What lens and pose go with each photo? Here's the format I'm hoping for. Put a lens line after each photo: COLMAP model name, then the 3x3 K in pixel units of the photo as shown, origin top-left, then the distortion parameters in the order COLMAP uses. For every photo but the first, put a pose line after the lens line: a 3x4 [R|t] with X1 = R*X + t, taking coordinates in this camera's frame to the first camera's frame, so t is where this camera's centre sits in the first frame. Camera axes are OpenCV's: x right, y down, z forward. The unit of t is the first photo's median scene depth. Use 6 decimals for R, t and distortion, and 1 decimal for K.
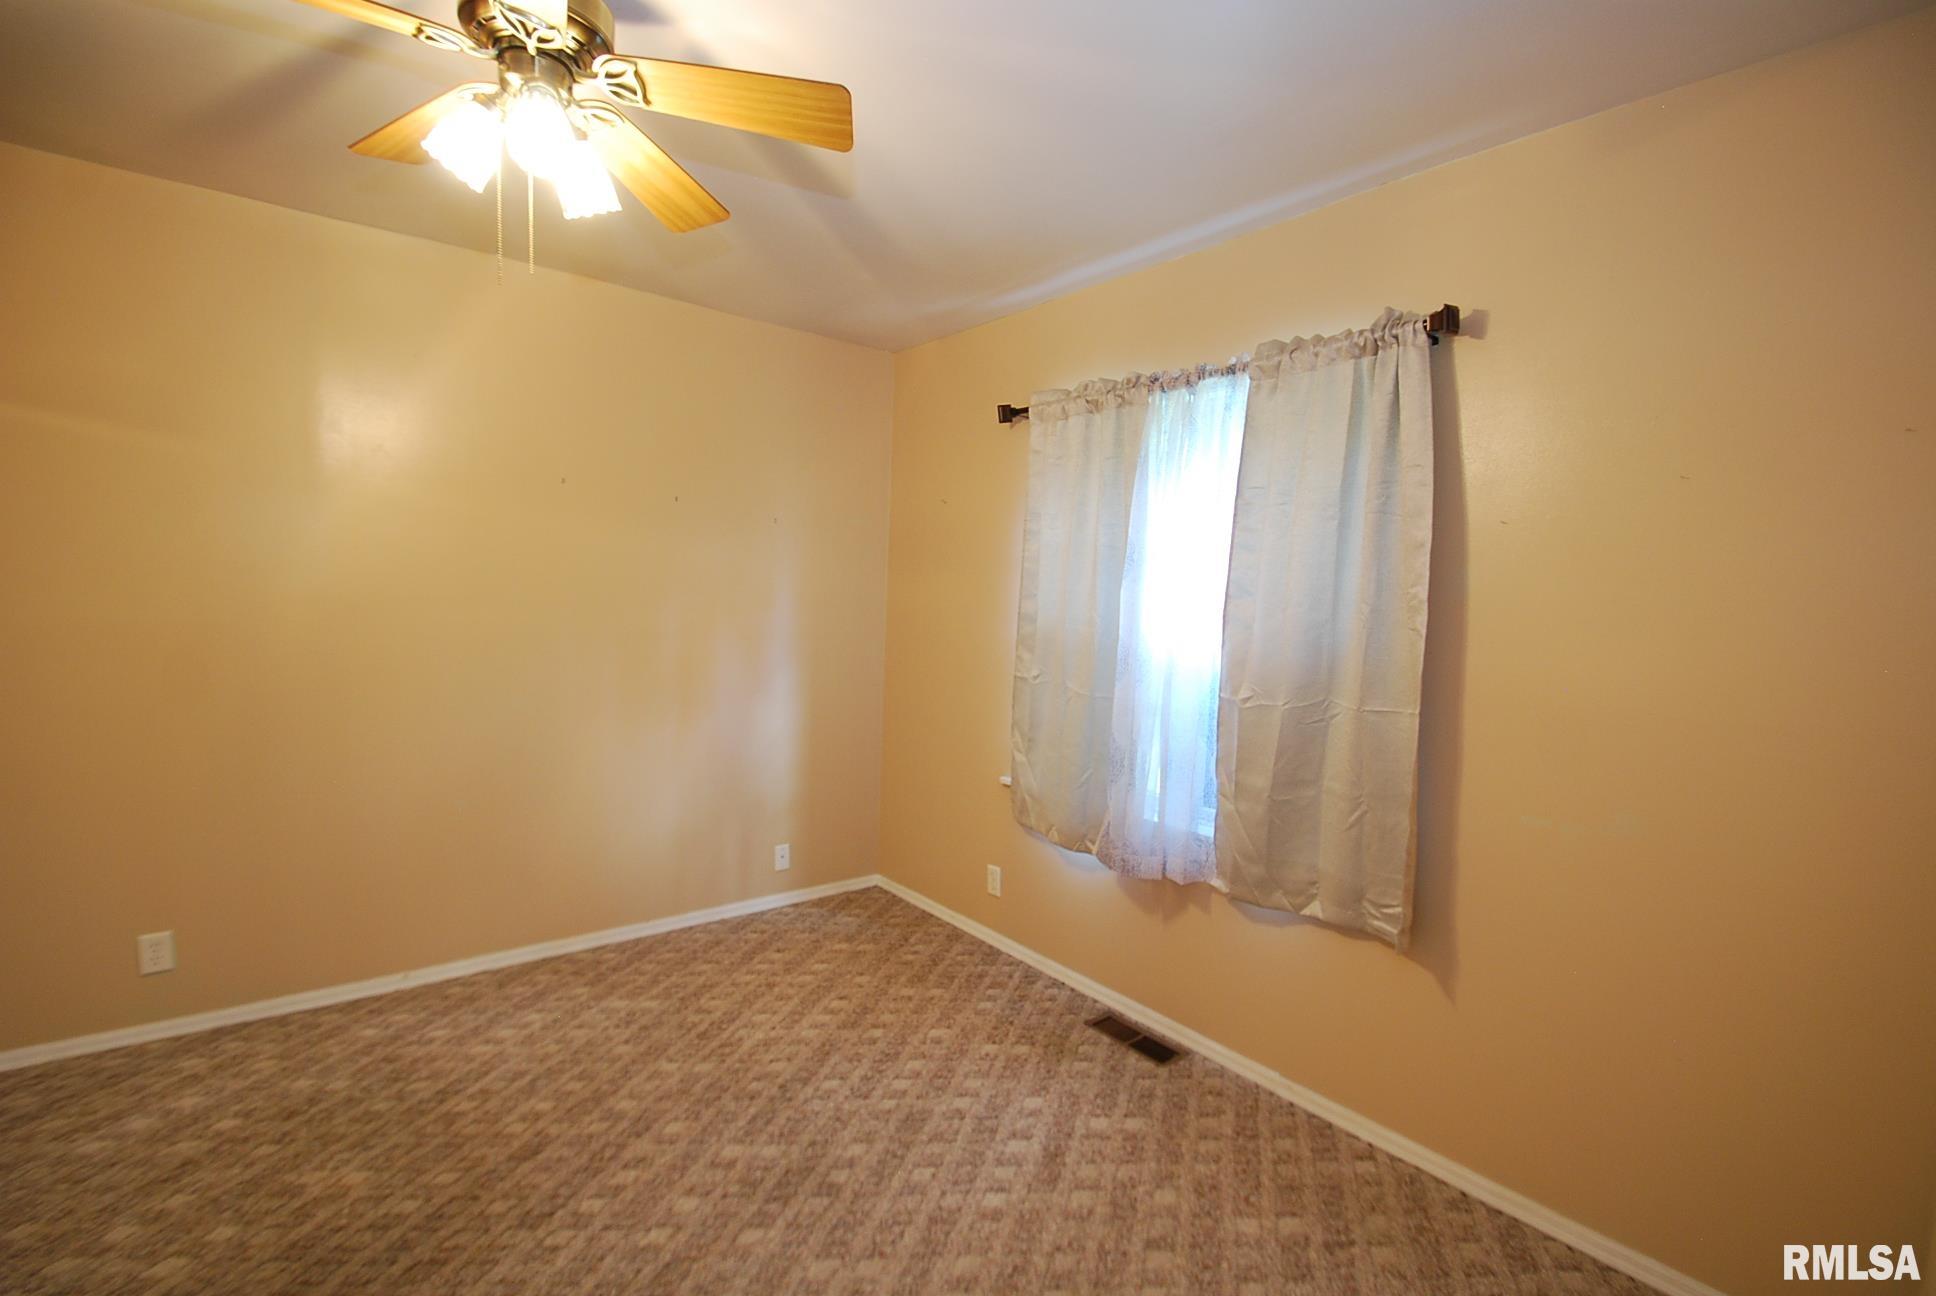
lens RADIAL K [[857.0, 0, 965.9], [0, 857.0, 671.8], [0, 0, 1]] dist [0.012983, -0.018033]
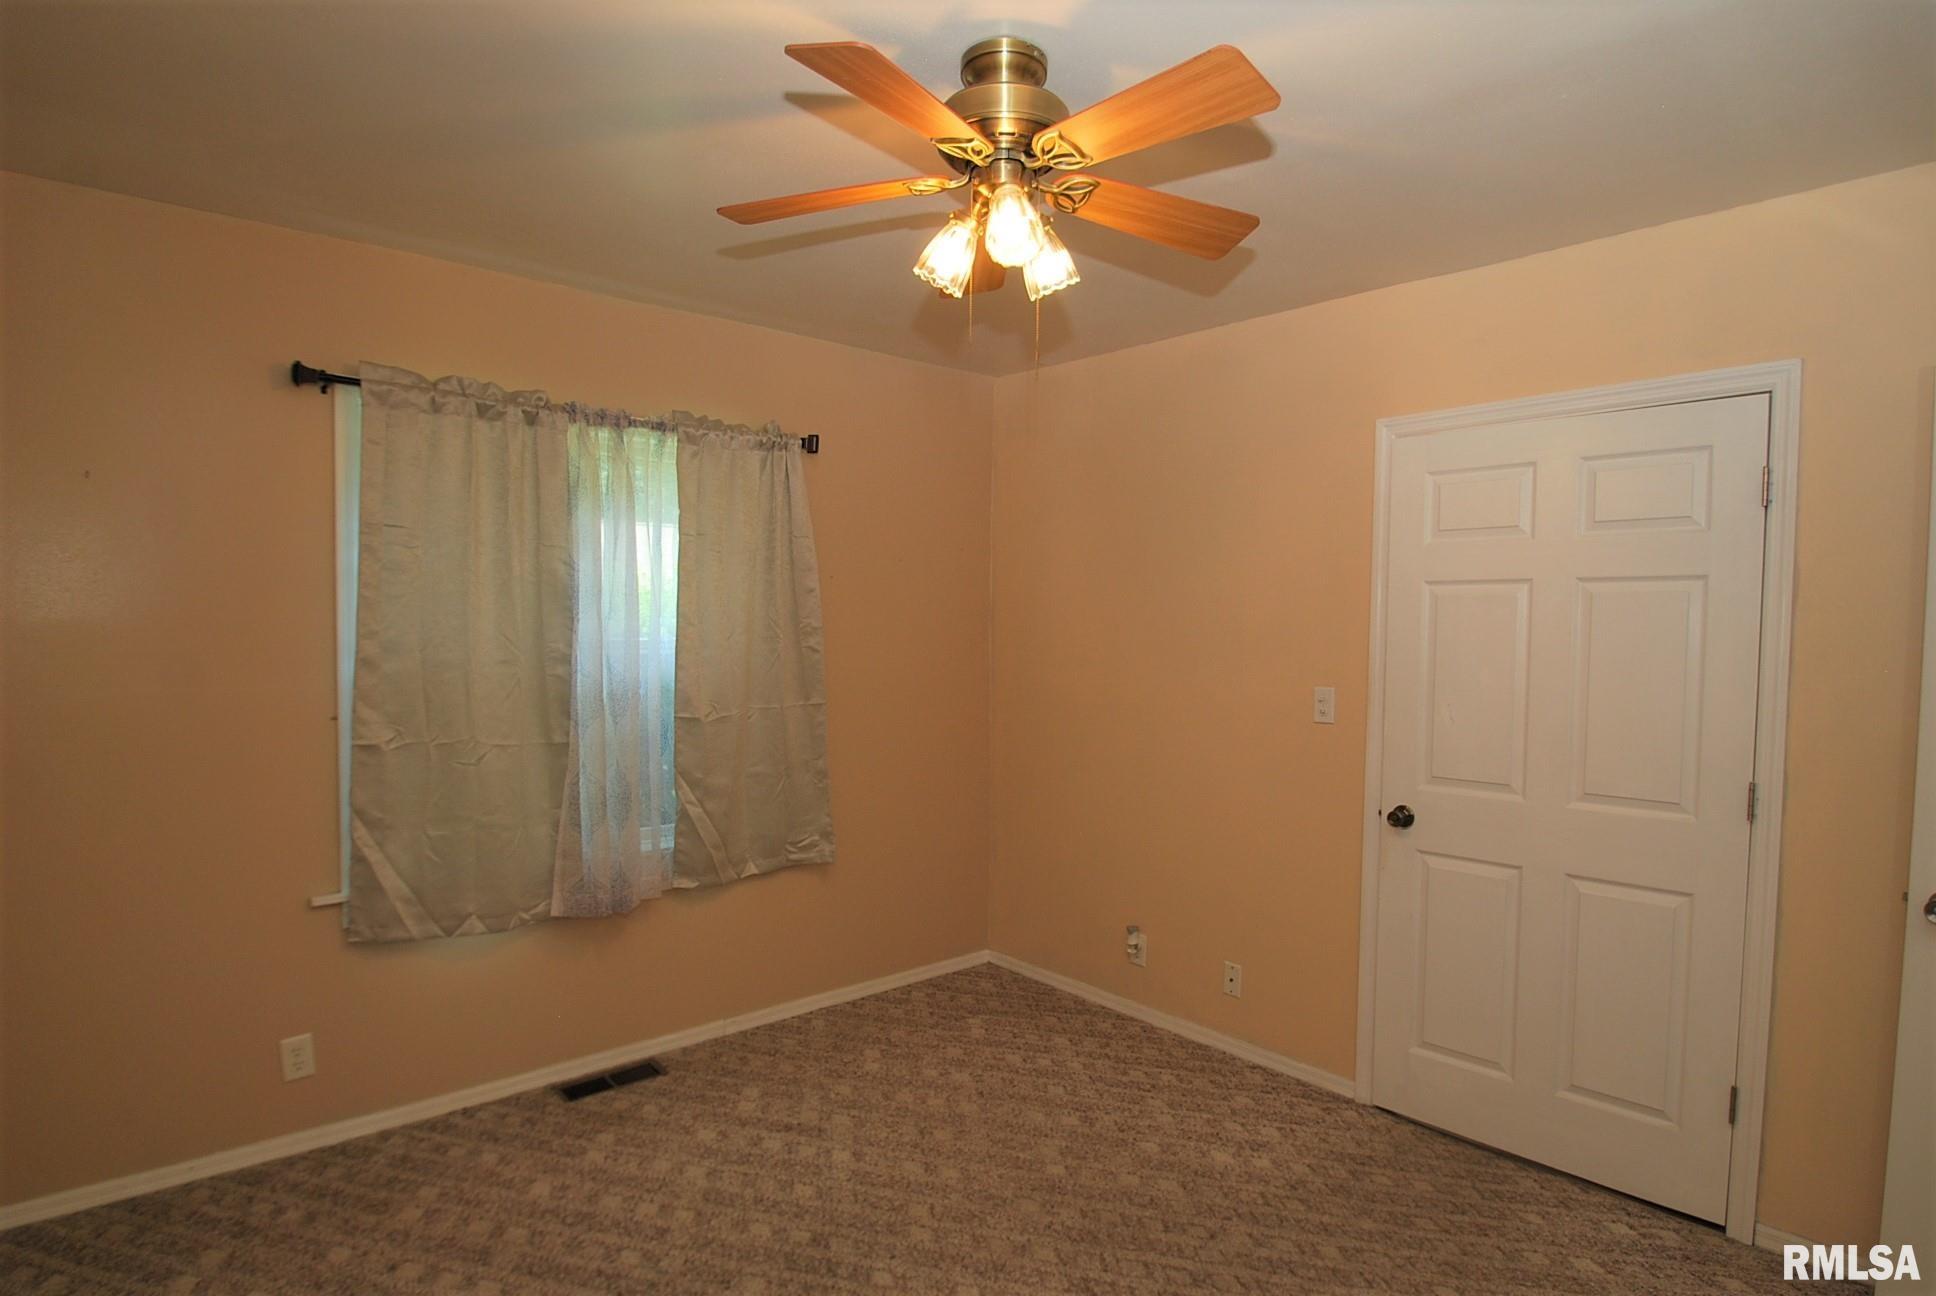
lens RADIAL K [[1037.9, 0, 968.1], [0, 1037.9, 677.1], [0, 0, 1]] dist [-0.003169, -0.019001]
pose [[-0.041528, -0.085888, 0.995439, -1.059719], [0.083521, 0.992513, 0.089120, -0.112052], [-0.995640, 0.086841, -0.034044, 0.659611]]
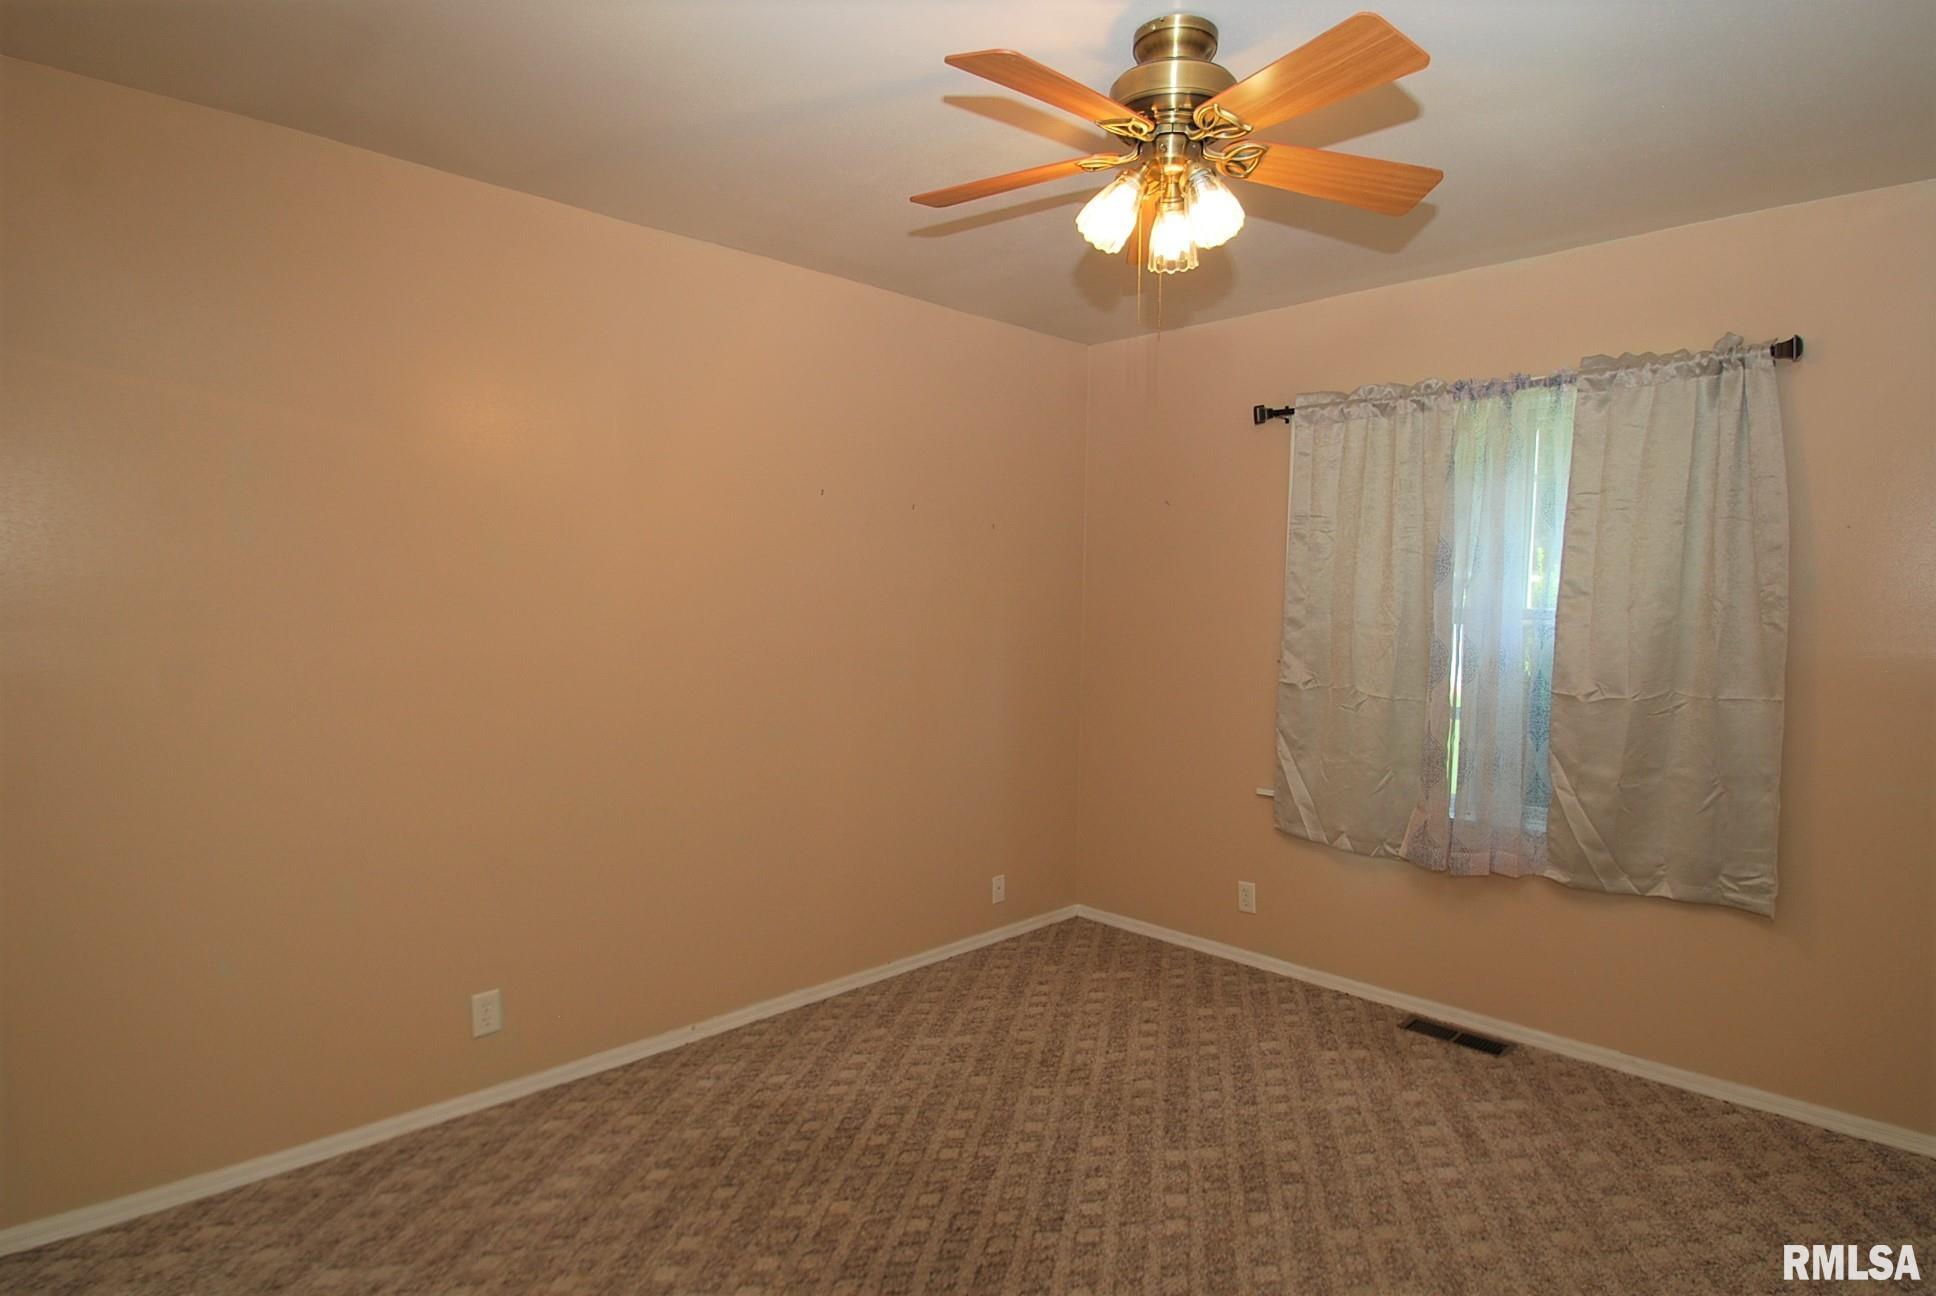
lens RADIAL K [[1037.9, 0, 968.1], [0, 1037.9, 677.1], [0, 0, 1]] dist [-0.003169, -0.019001]
pose [[0.994232, -0.034852, 0.101433, -0.533517], [0.035948, 0.999313, -0.008998, -0.005204], [-0.101050, 0.012592, 0.994802, -0.174056]]
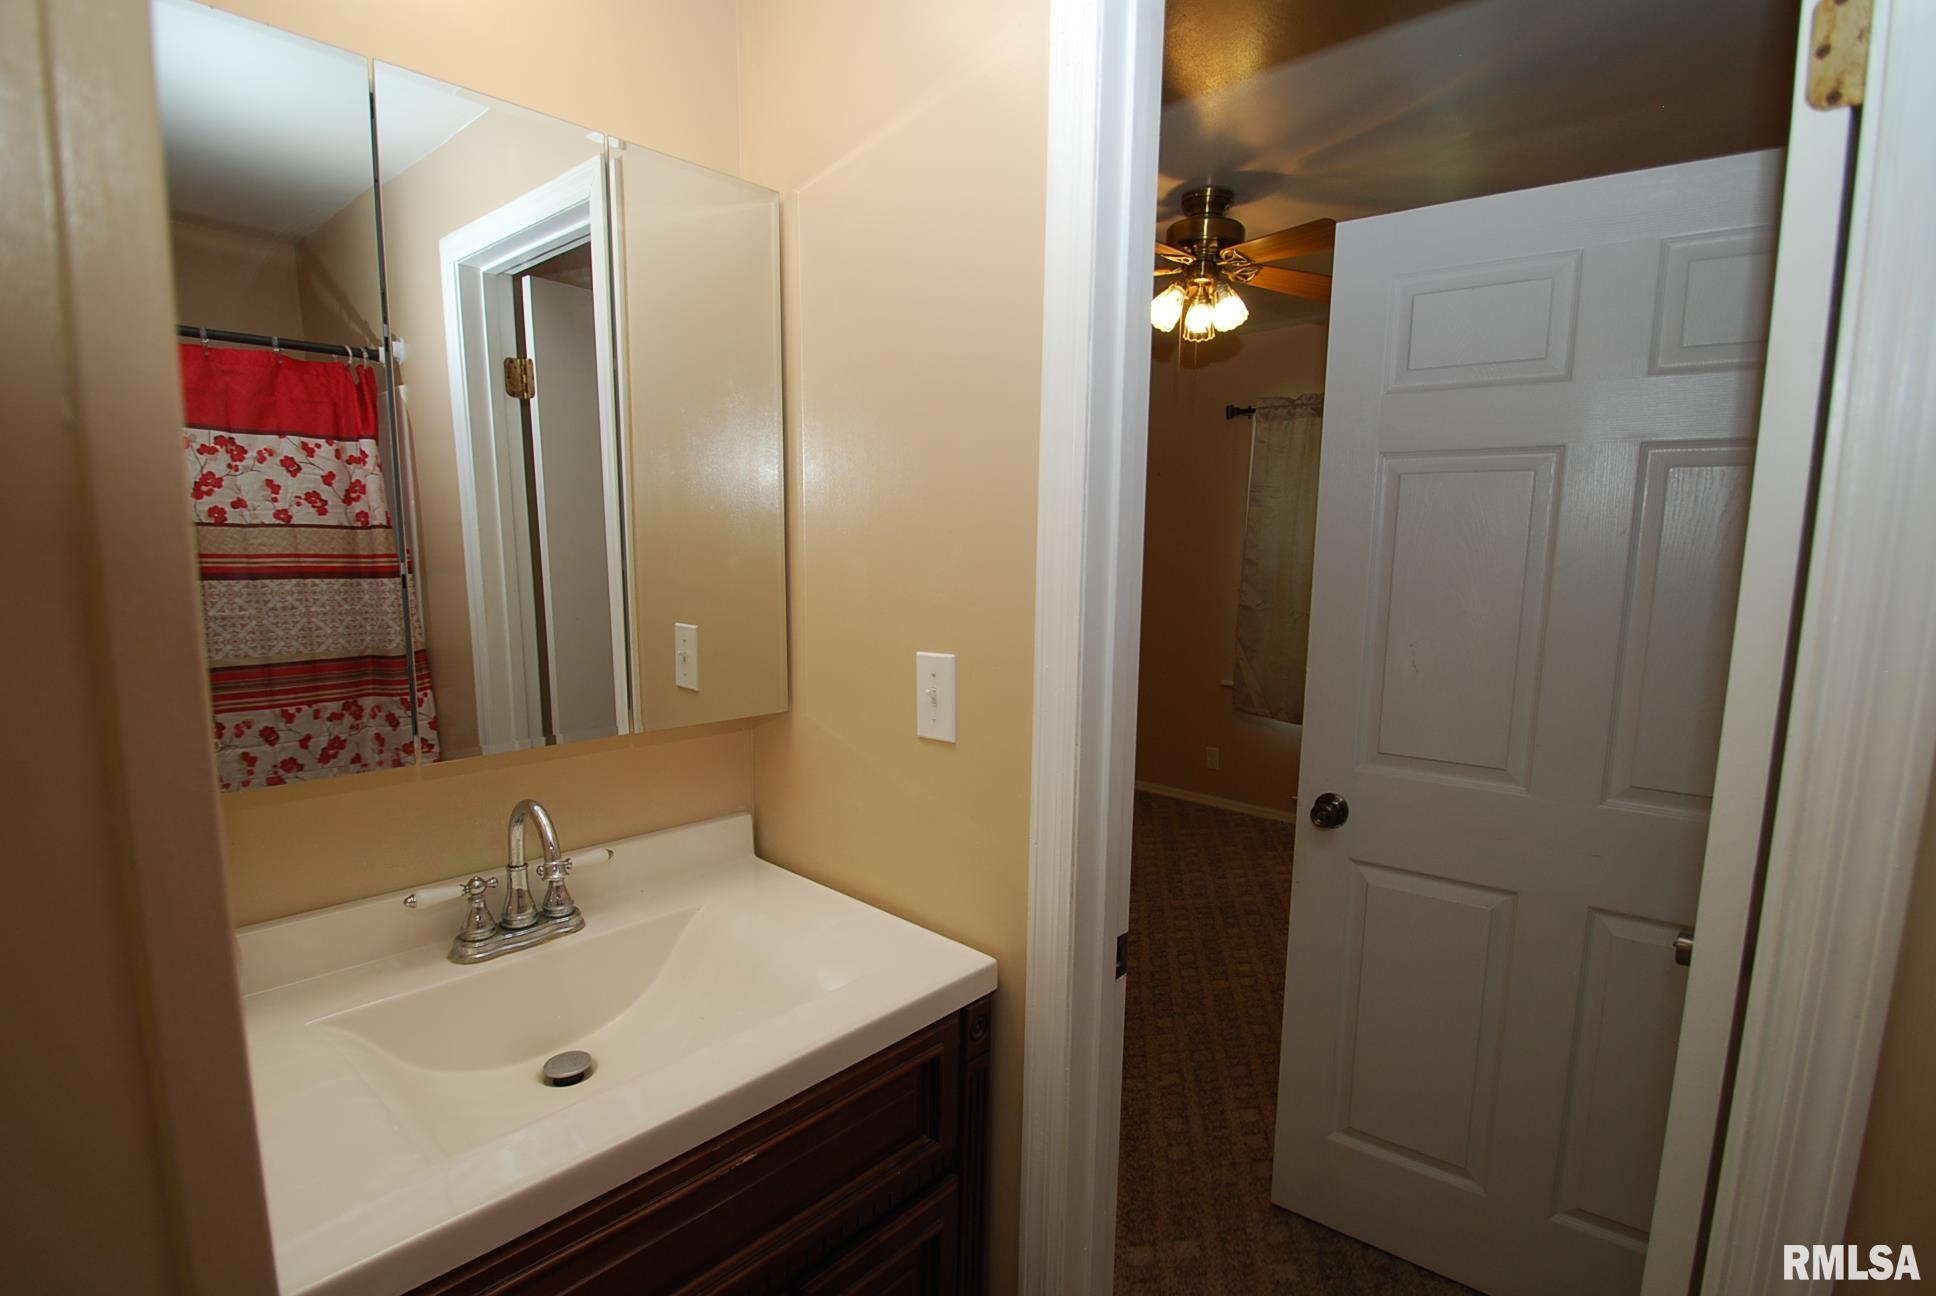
lens RADIAL K [[937.6, 0, 962.0], [0, 937.6, 673.9], [0, 0, 1]] dist [0.000608, -0.016273]
pose [[0.989979, -0.038962, 0.135736, -0.762194], [0.031899, 0.998040, 0.053831, 0.025264], [-0.137568, -0.048962, 0.989282, -0.552254]]
